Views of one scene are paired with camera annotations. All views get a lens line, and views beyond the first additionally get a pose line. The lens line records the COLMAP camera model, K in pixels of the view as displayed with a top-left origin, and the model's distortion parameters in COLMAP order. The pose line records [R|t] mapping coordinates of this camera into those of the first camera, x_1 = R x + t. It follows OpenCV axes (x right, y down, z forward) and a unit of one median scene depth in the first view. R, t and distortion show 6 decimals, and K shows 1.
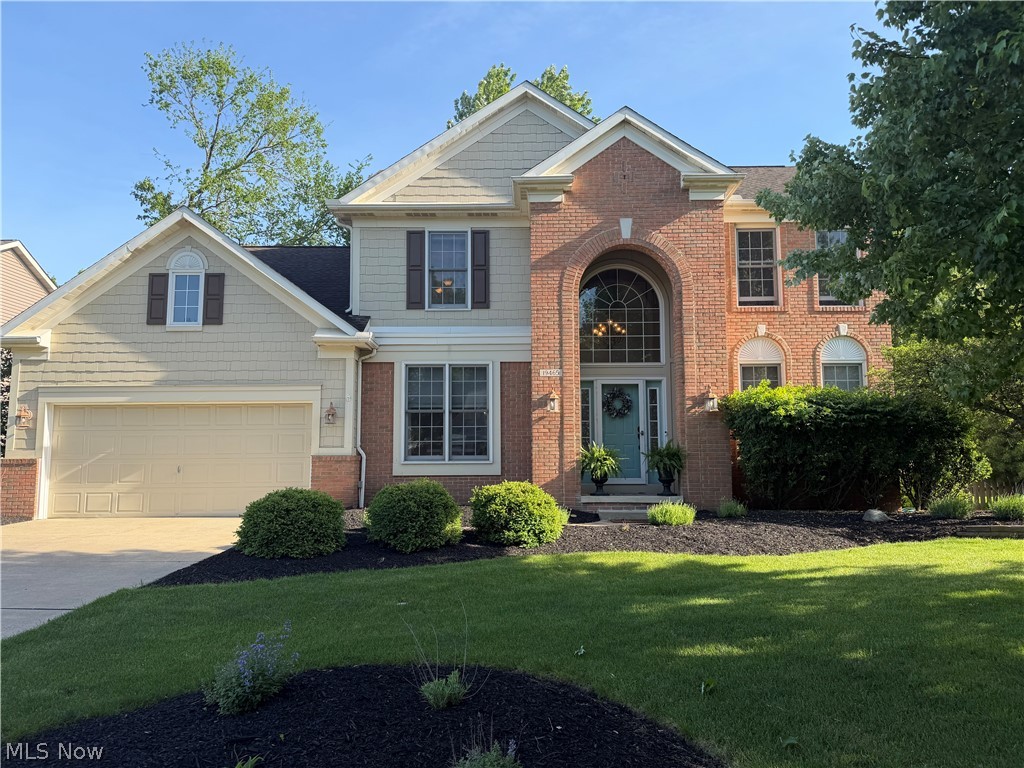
lens RADIAL K [[714.9, 0, 511.1], [0, 714.9, 386.4], [0, 0, 1]] dist [0.073153, -0.098879]
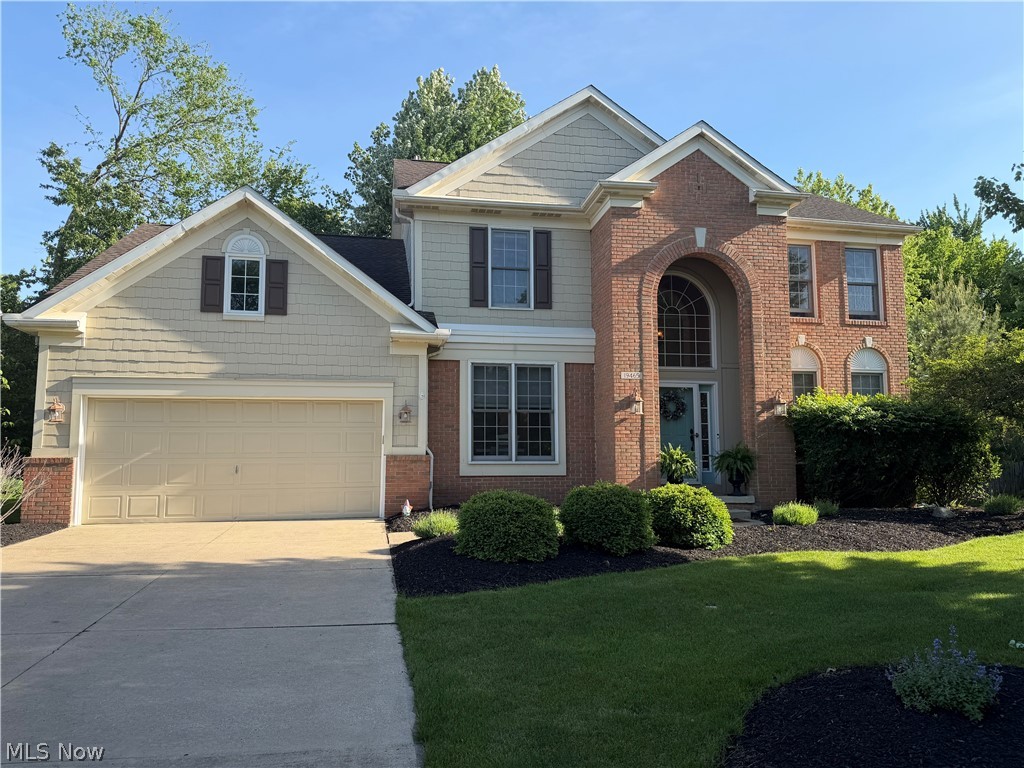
lens RADIAL K [[714.9, 0, 503.5], [0, 714.9, 383.8], [0, 0, 1]] dist [0.073153, -0.098879]
pose [[0.982524, 0.022383, 0.184787, -0.297561], [-0.022600, 0.999744, -0.000932, -0.001993], [-0.184760, -0.003260, 0.982778, 0.029653]]
